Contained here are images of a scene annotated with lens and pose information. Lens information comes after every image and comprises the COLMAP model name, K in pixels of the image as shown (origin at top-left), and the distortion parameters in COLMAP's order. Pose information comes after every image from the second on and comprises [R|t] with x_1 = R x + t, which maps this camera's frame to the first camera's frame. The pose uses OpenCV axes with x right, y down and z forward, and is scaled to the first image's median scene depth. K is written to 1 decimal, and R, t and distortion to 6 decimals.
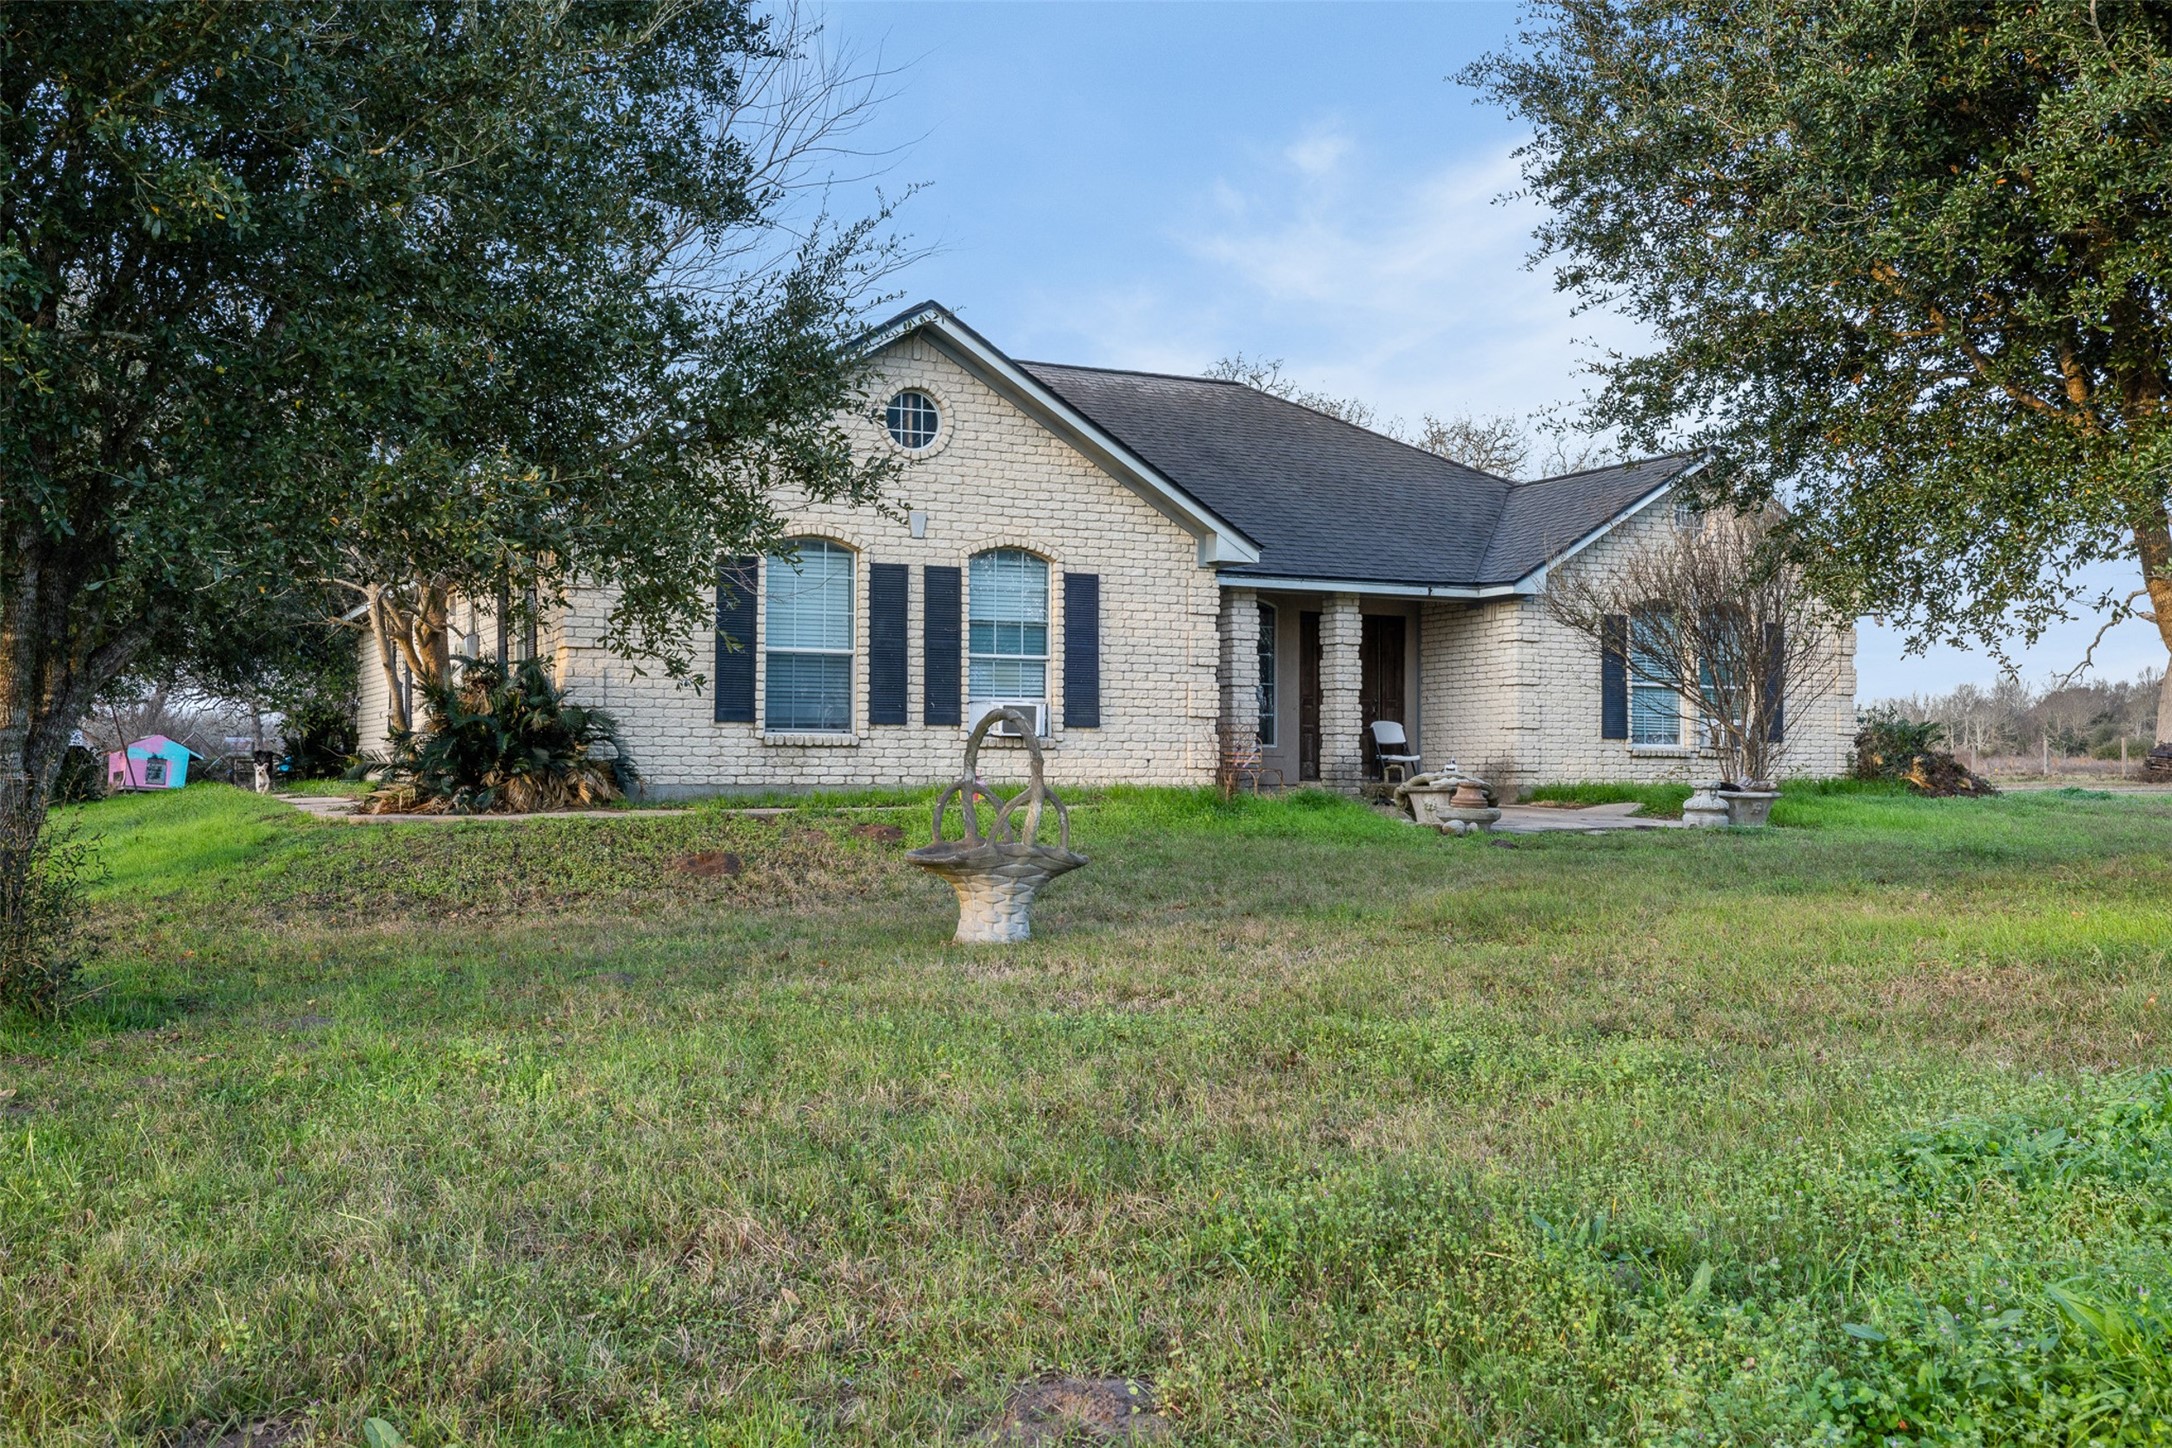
lens RADIAL K [[2196.1, 0, 1086.8], [0, 2196.1, 727.7], [0, 0, 1]] dist [-0.004177, 0.000000]
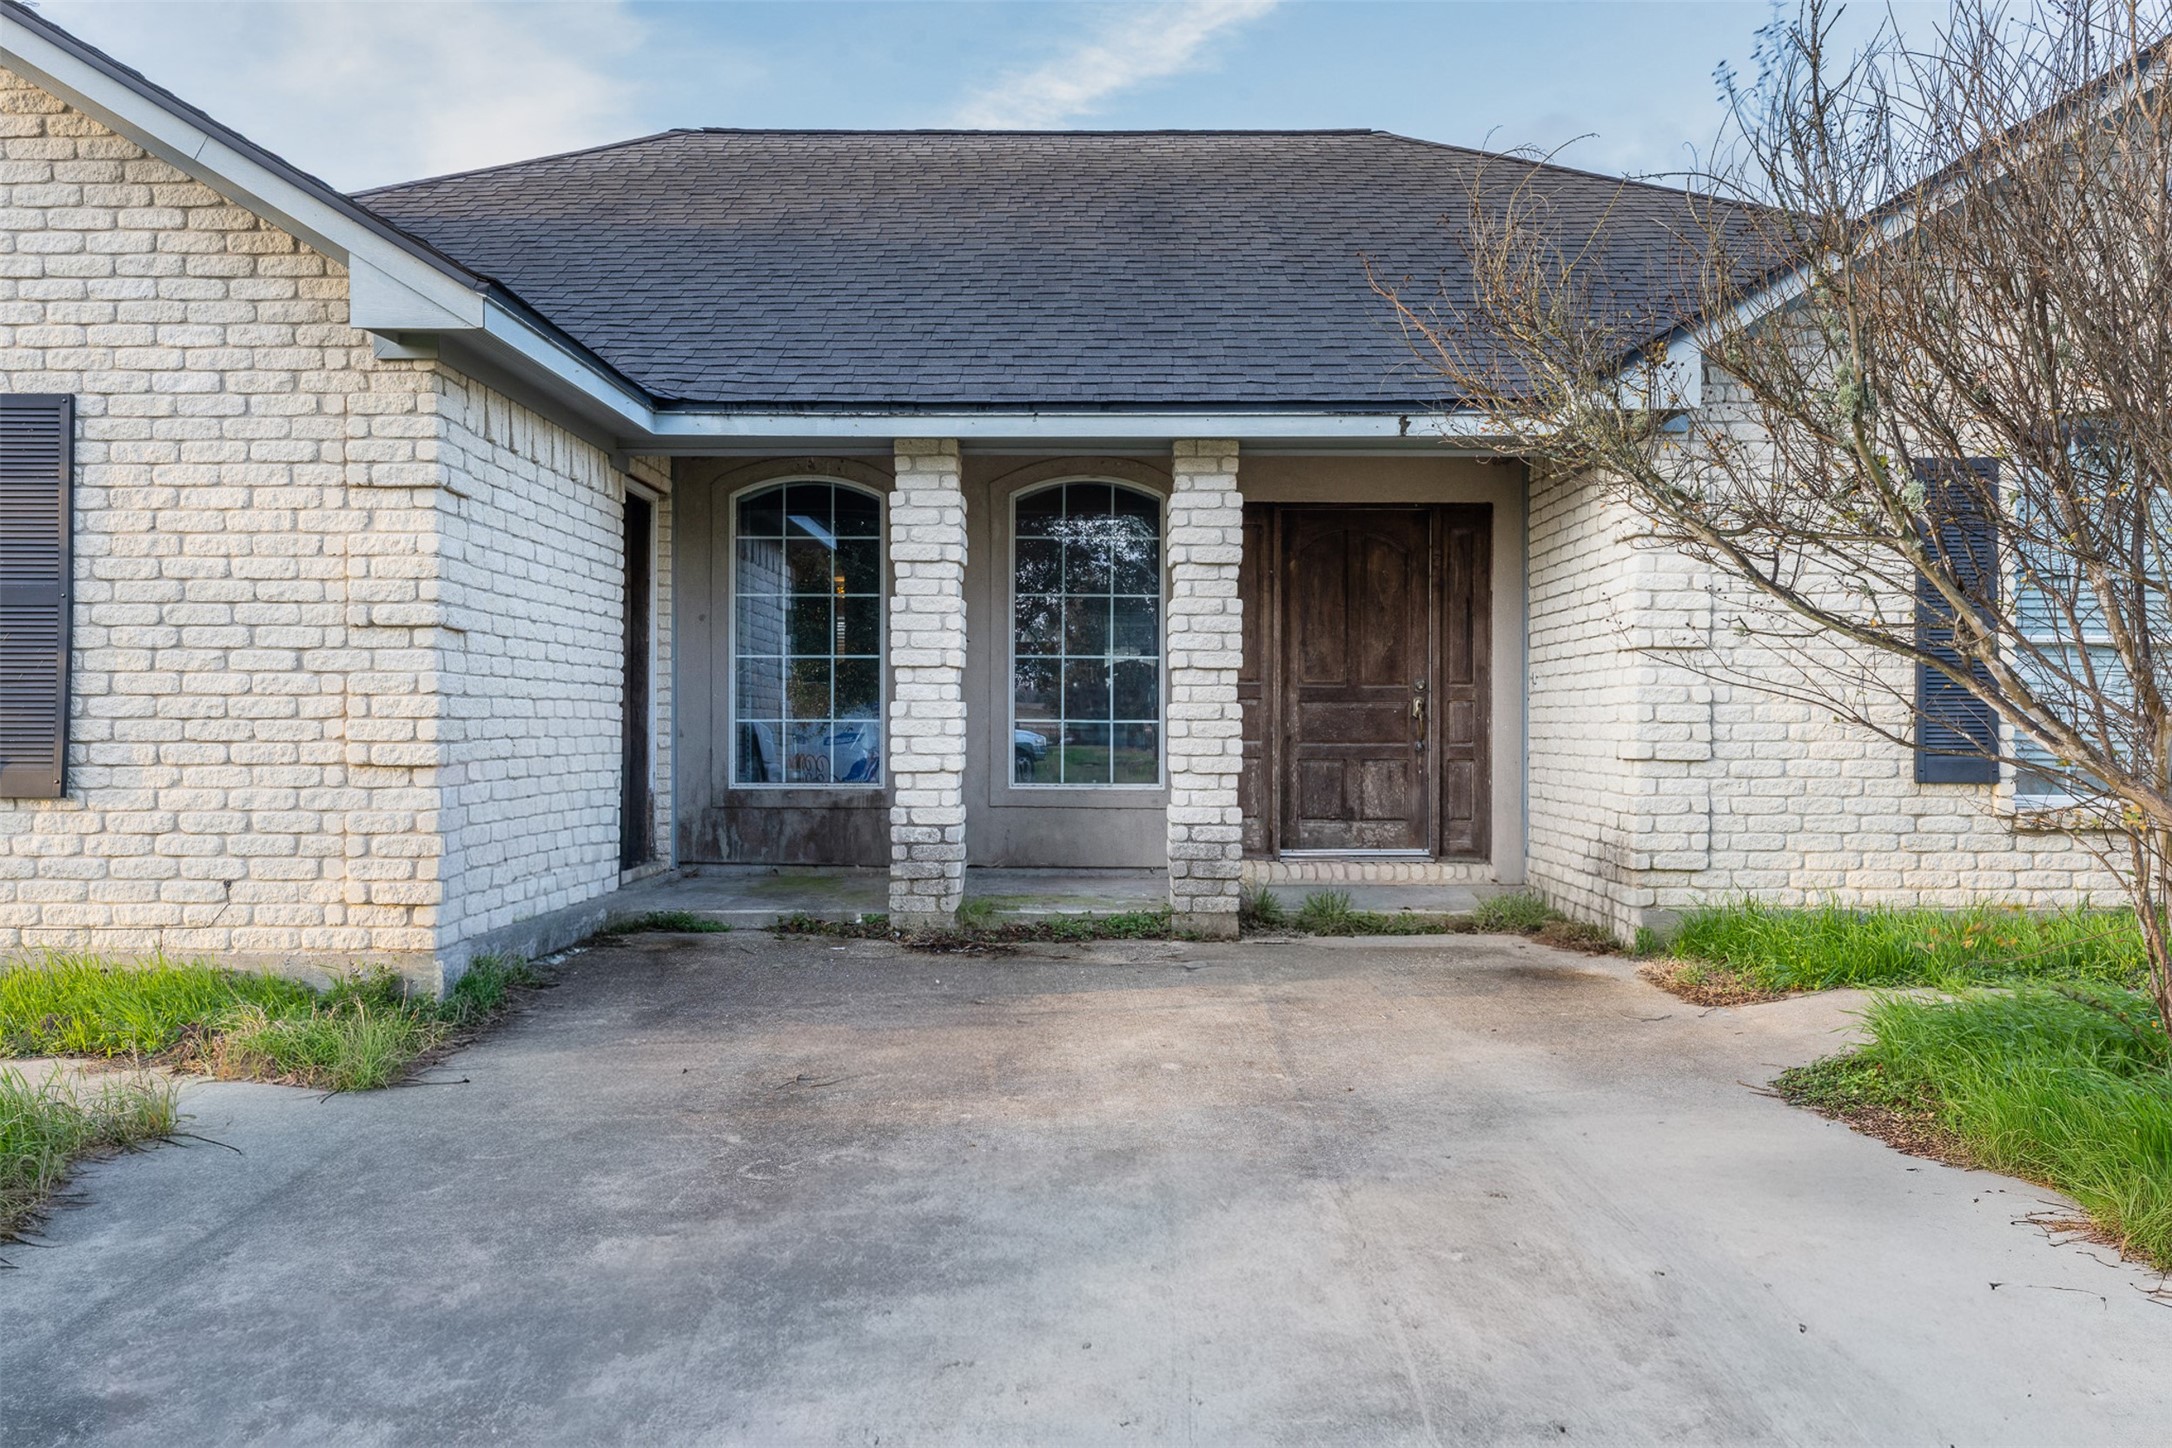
lens RADIAL K [[1659.3, 0, 1084.9], [0, 1659.3, 720.5], [0, 0, 1]] dist [-0.003906, -0.001109]
pose [[0.887684, -0.002463, -0.460447, 0.285990], [0.013500, 0.999695, 0.020678, -0.016616], [0.460255, -0.024571, 0.887447, 0.809610]]
